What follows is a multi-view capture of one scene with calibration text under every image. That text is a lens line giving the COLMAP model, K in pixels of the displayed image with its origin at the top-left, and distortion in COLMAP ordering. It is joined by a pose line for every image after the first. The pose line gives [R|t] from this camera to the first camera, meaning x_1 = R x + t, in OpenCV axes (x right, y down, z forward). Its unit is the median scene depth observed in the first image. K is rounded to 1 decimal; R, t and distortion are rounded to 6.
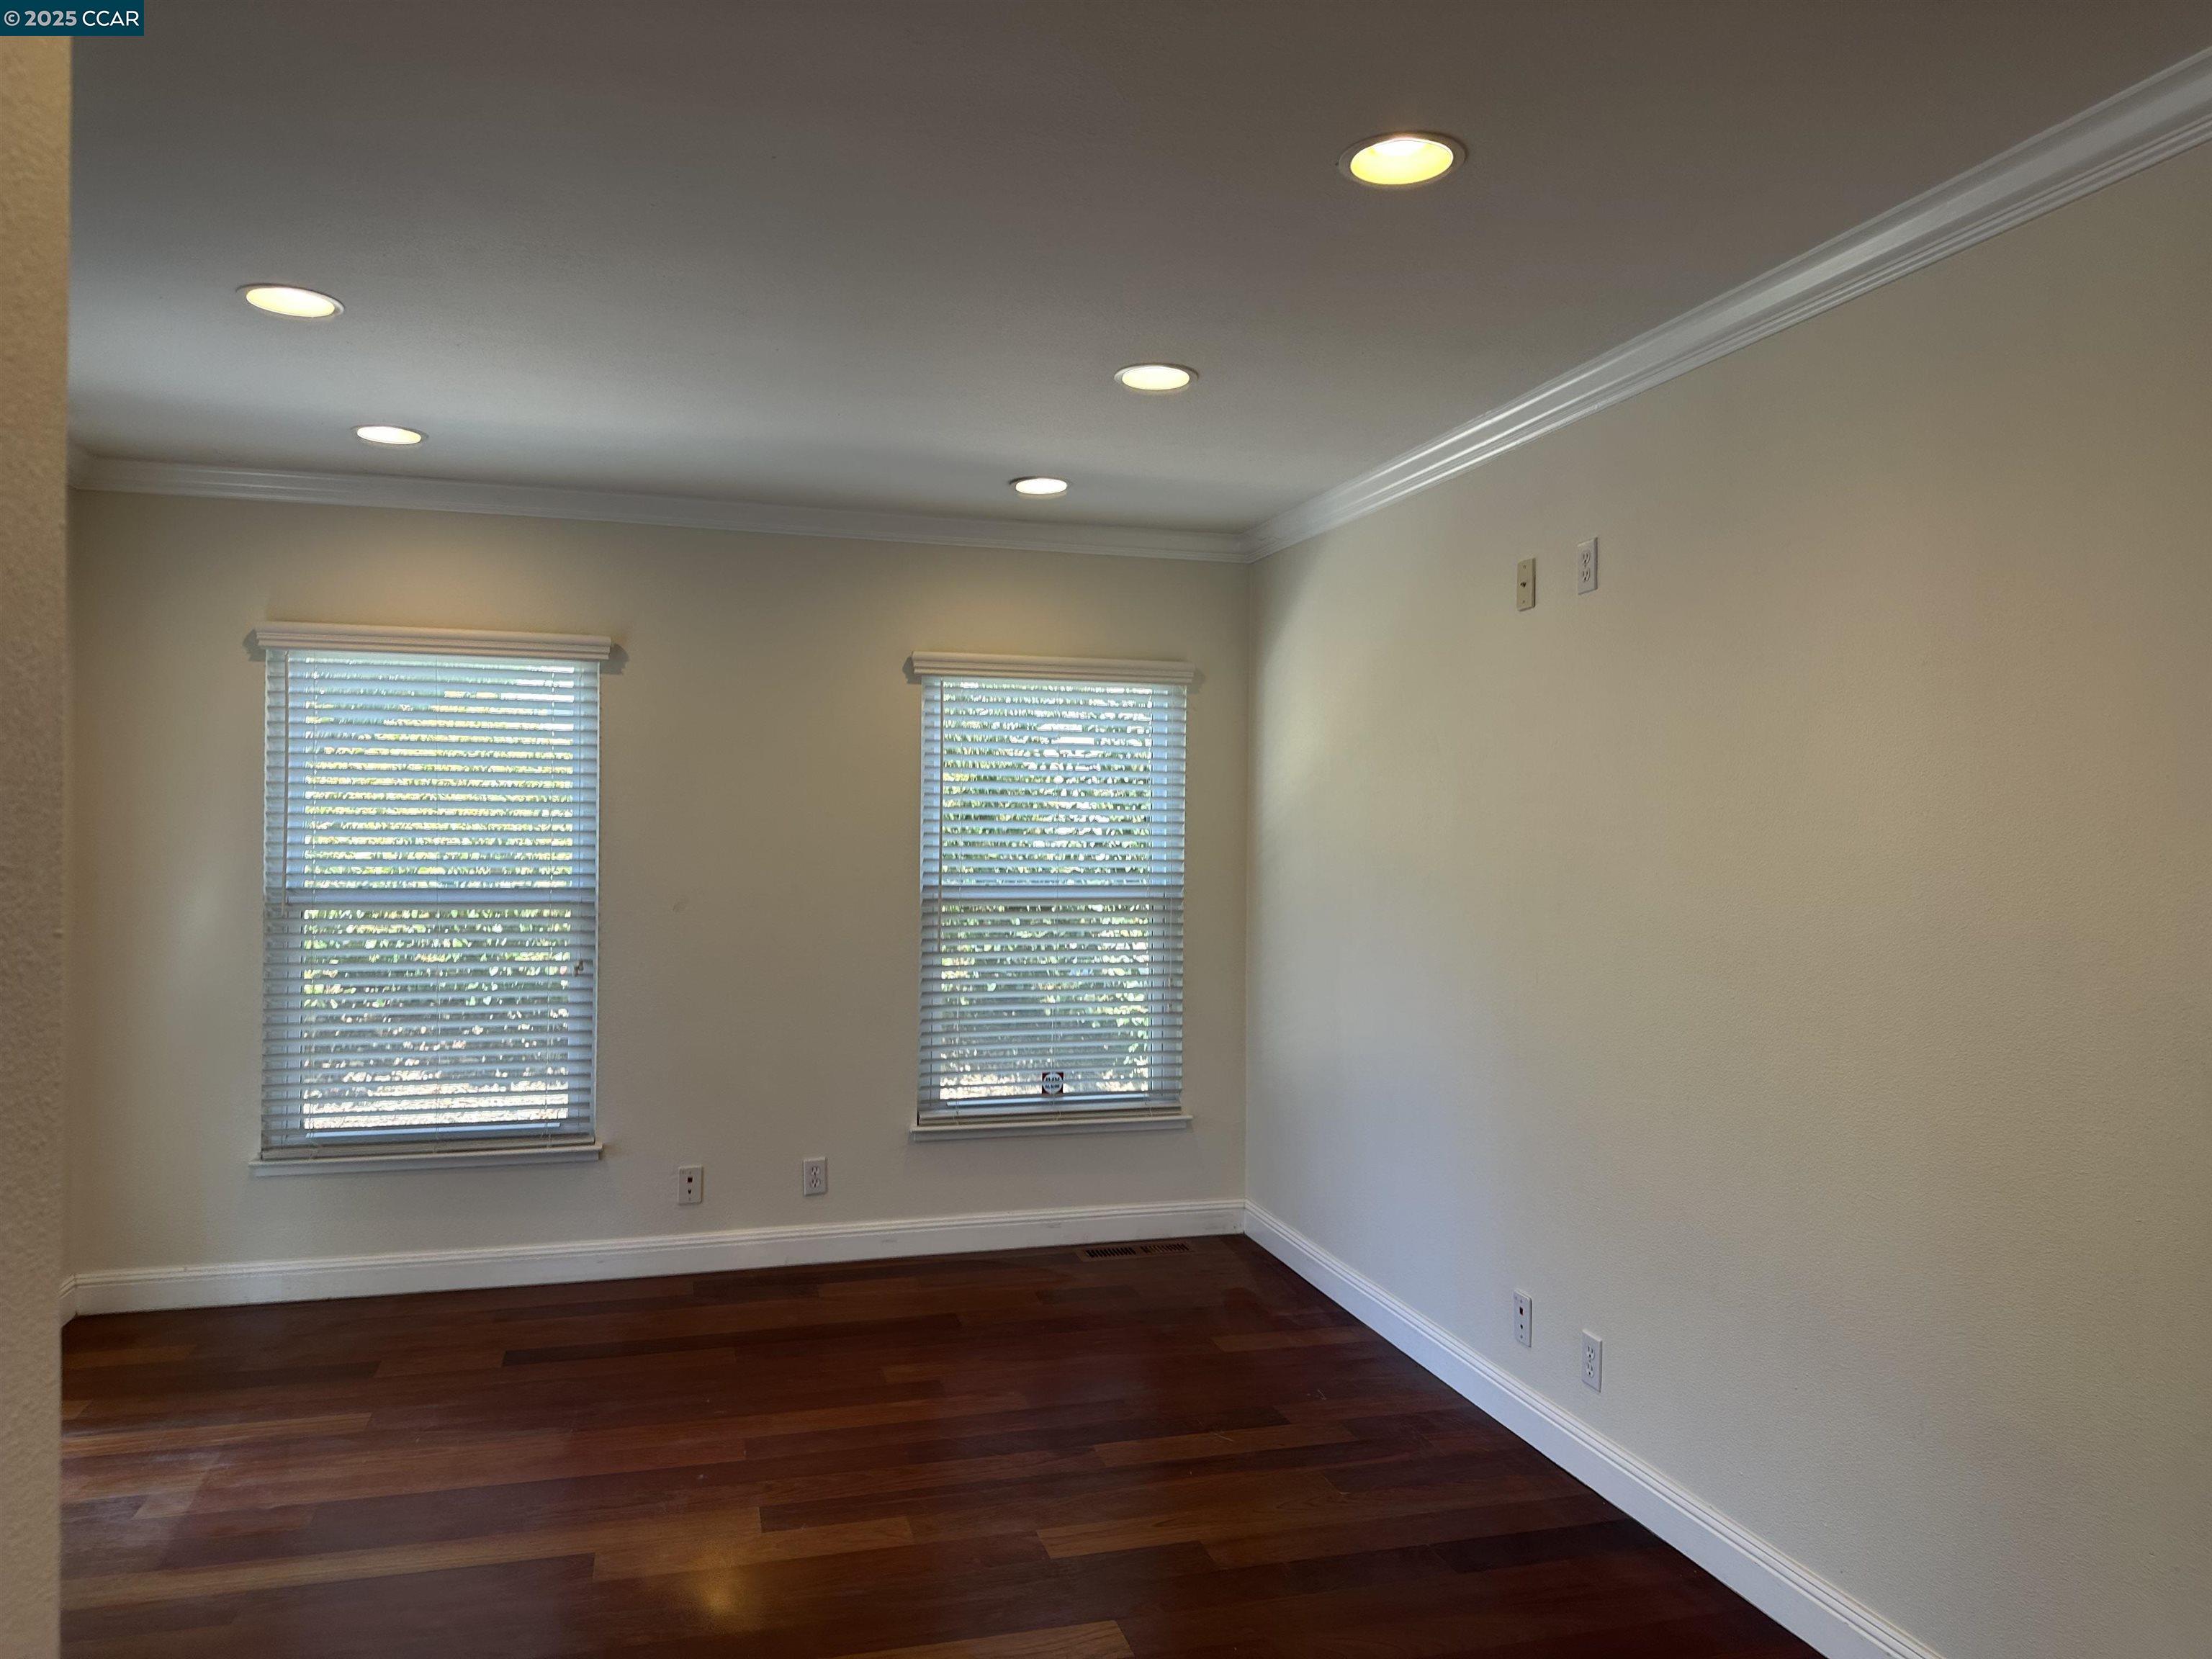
lens RADIAL K [[1563.8, 0, 1114.9], [0, 1563.8, 830.5], [0, 0, 1]] dist [0.034490, -0.019508]
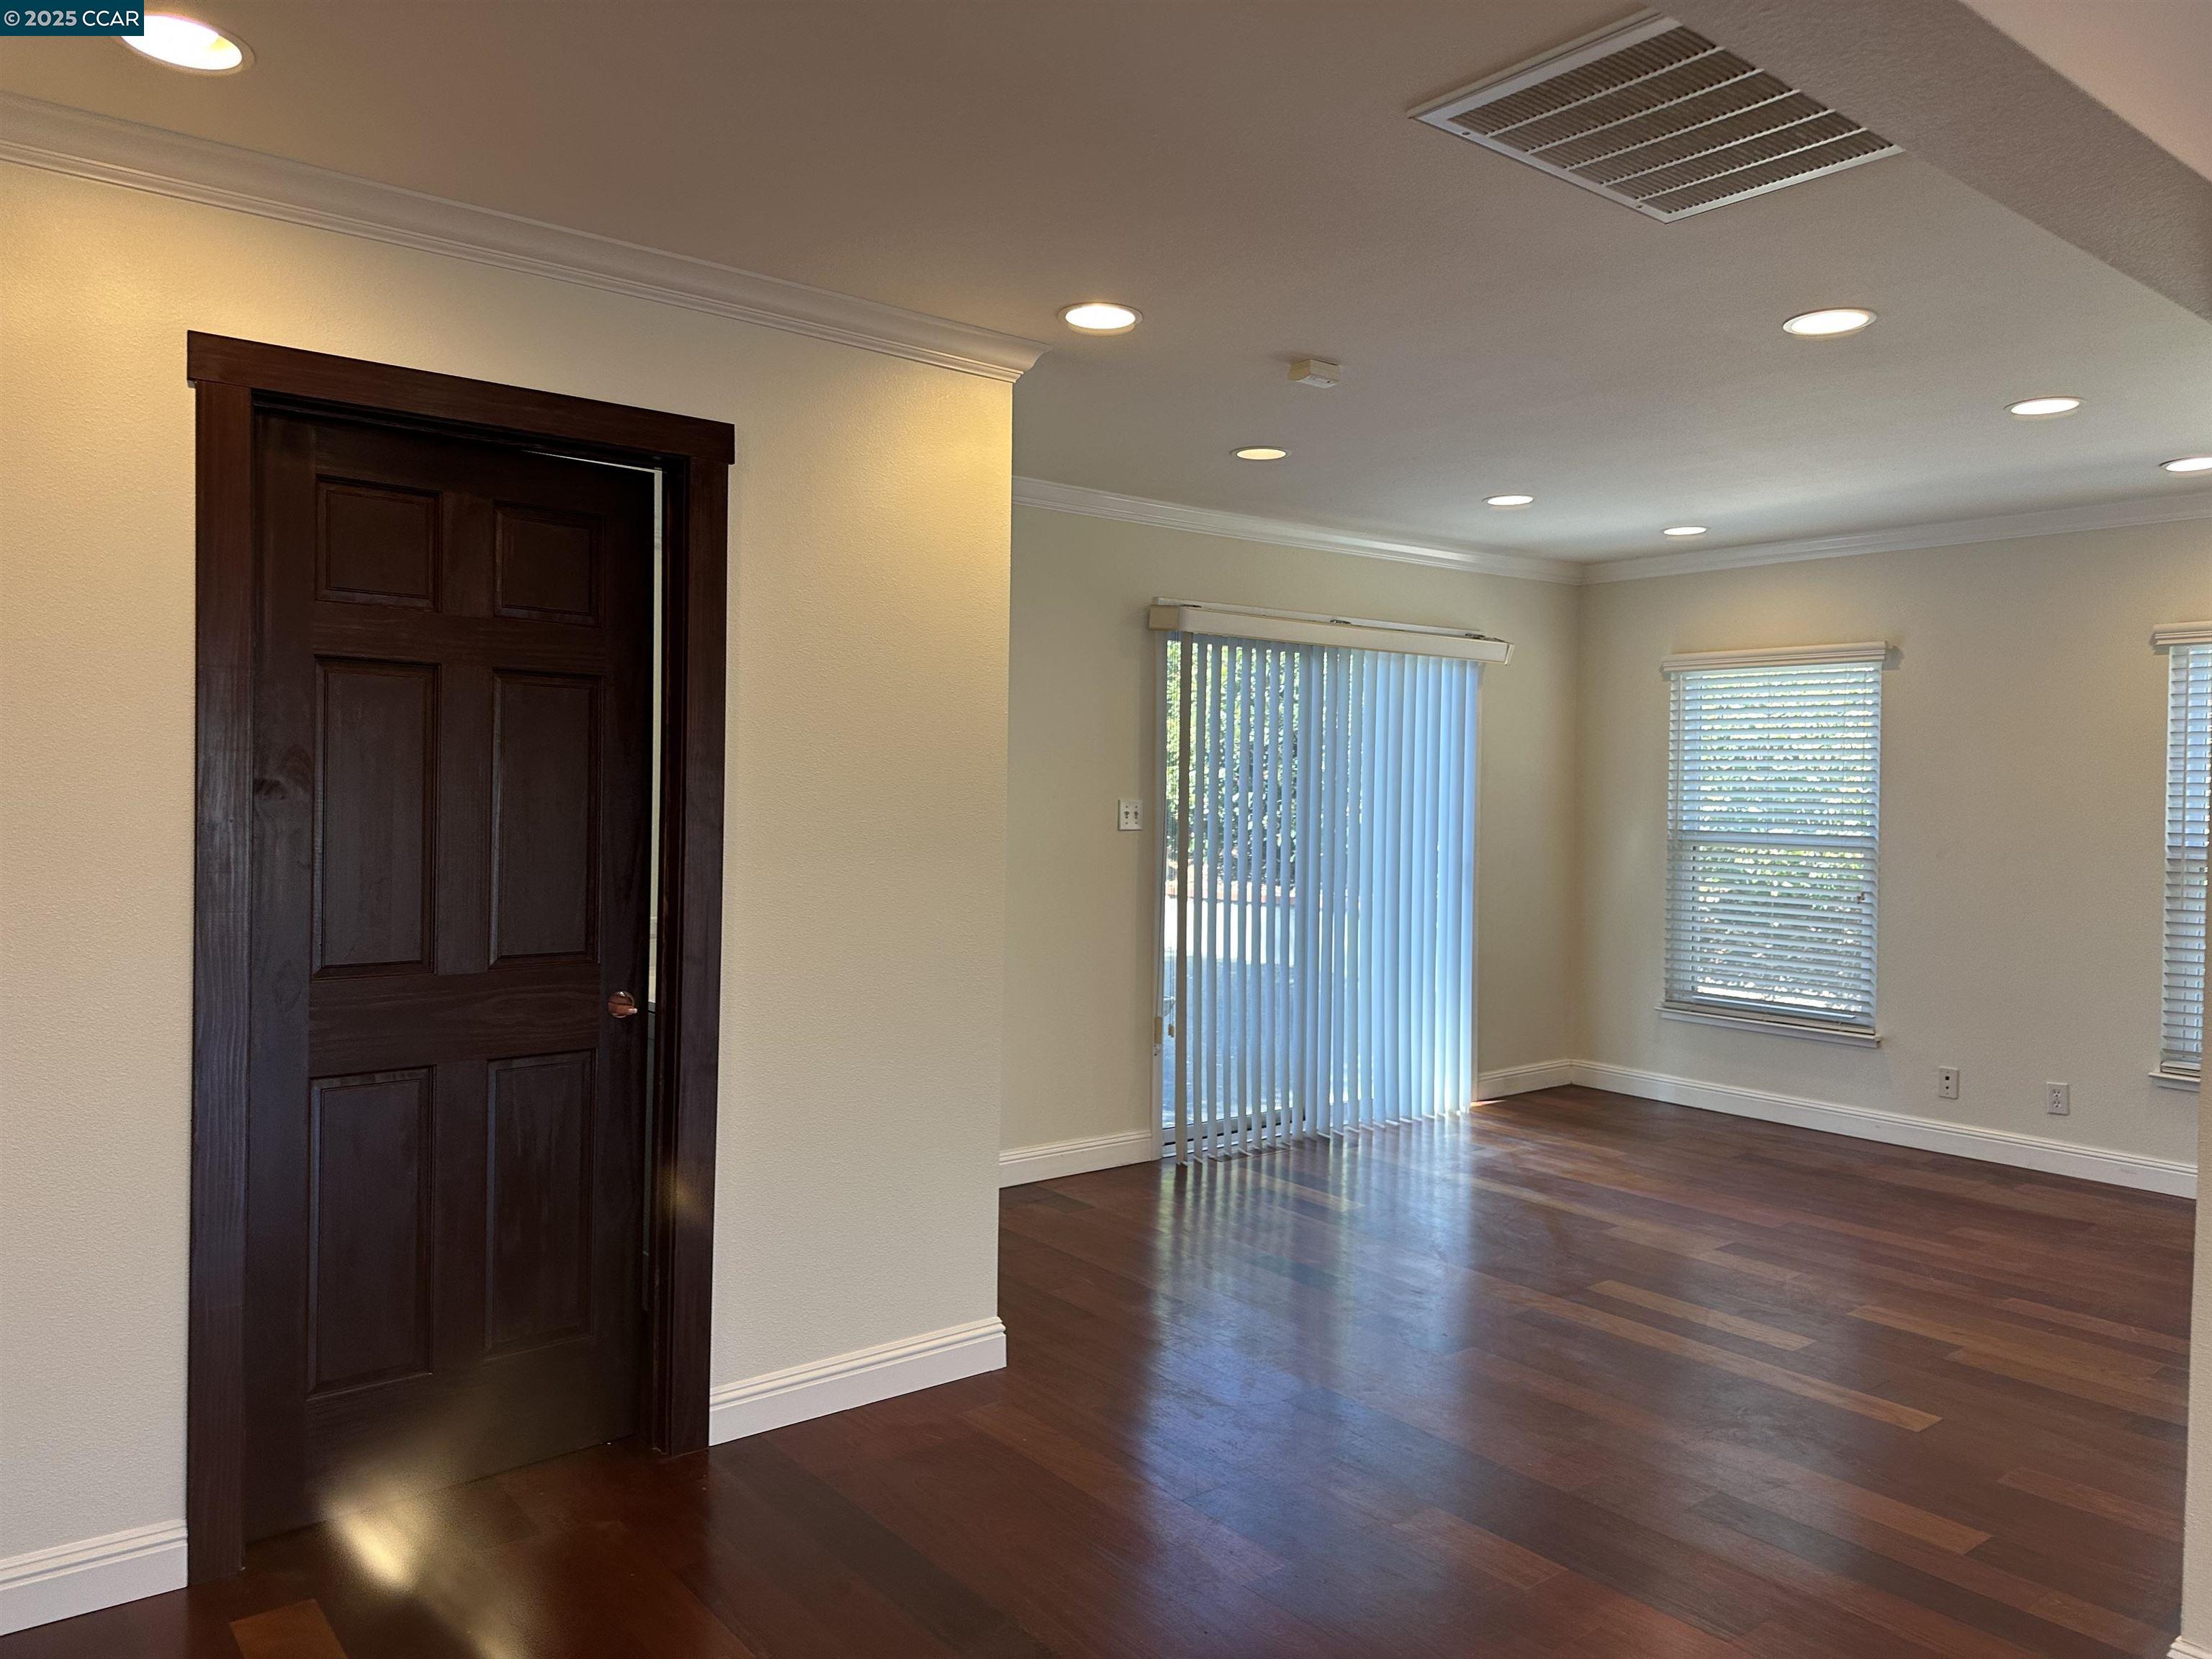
lens RADIAL K [[1563.8, 0, 1115.4], [0, 1563.8, 821.6], [0, 0, 1]] dist [0.034490, -0.019508]
pose [[0.376563, 0.014603, -0.926276, 0.652988], [-0.018320, 0.999798, 0.008314, 0.025549], [0.926210, 0.013839, 0.376754, -0.068044]]
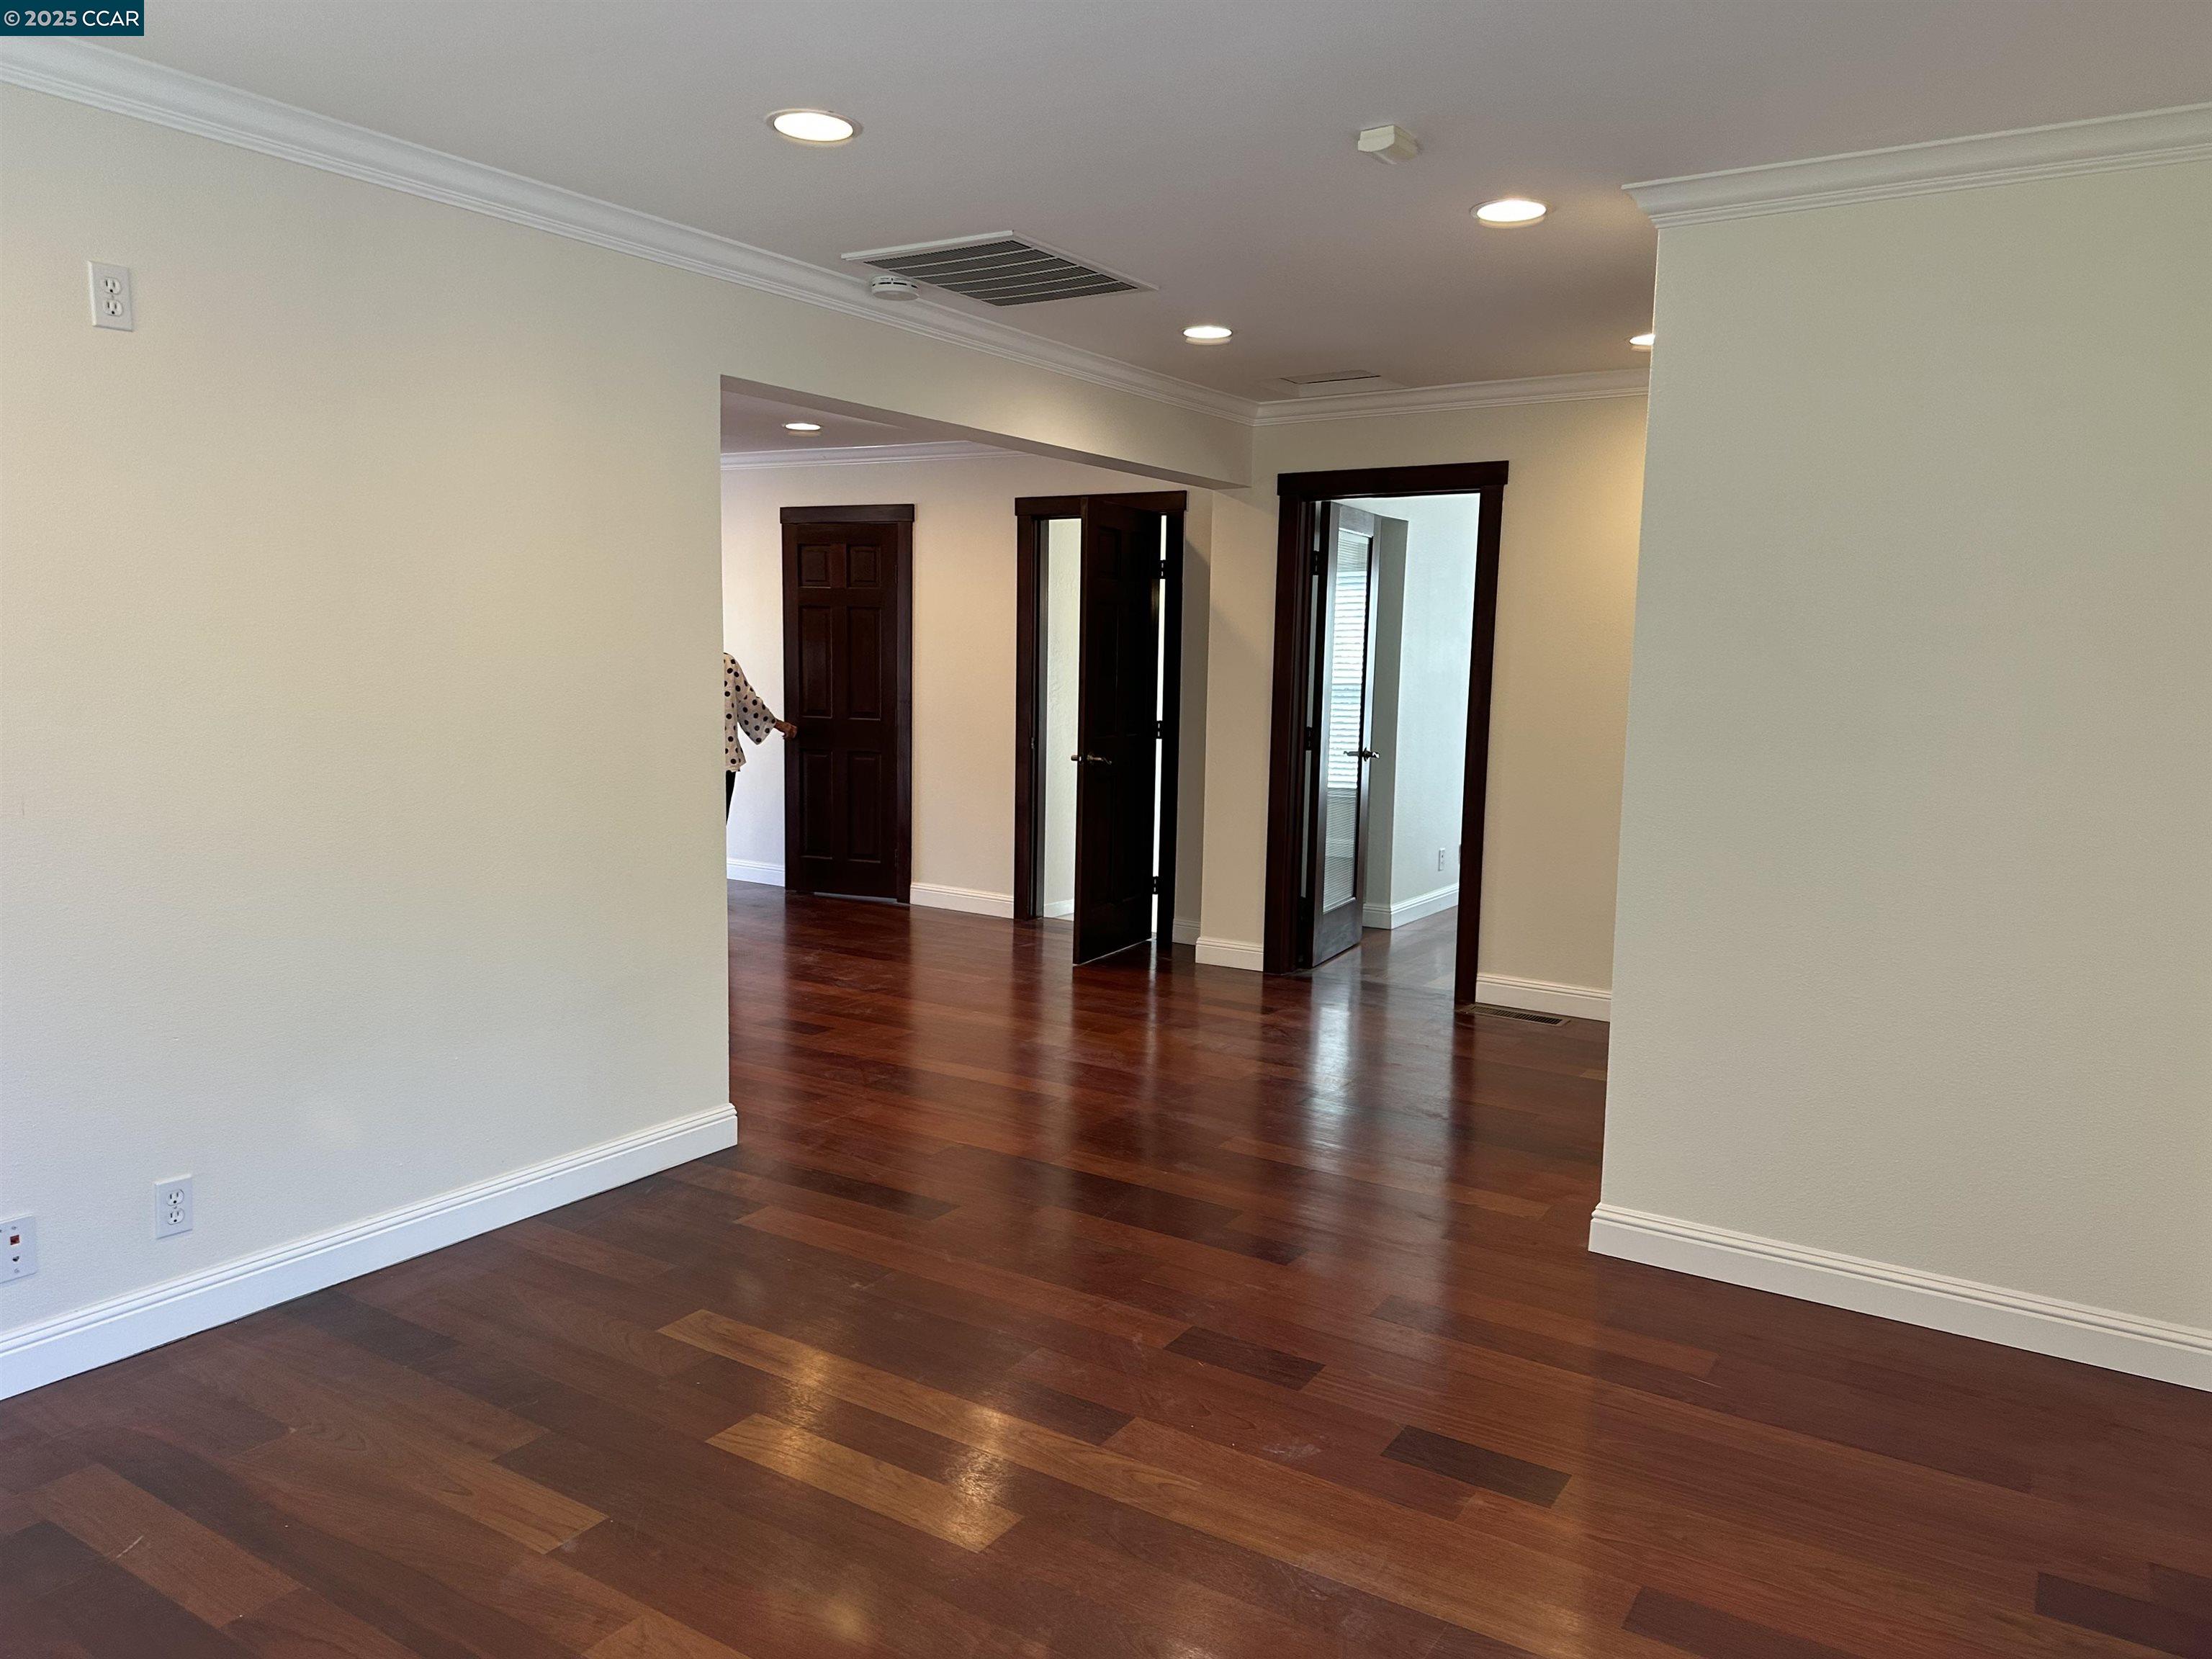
lens RADIAL K [[1563.8, 0, 1108.6], [0, 1563.8, 826.5], [0, 0, 1]] dist [0.034490, -0.019508]
pose [[-0.657819, -0.095207, 0.747135, -0.526788], [-0.011509, 0.993133, 0.116421, 0.005108], [-0.753088, 0.067986, -0.654397, 0.876941]]
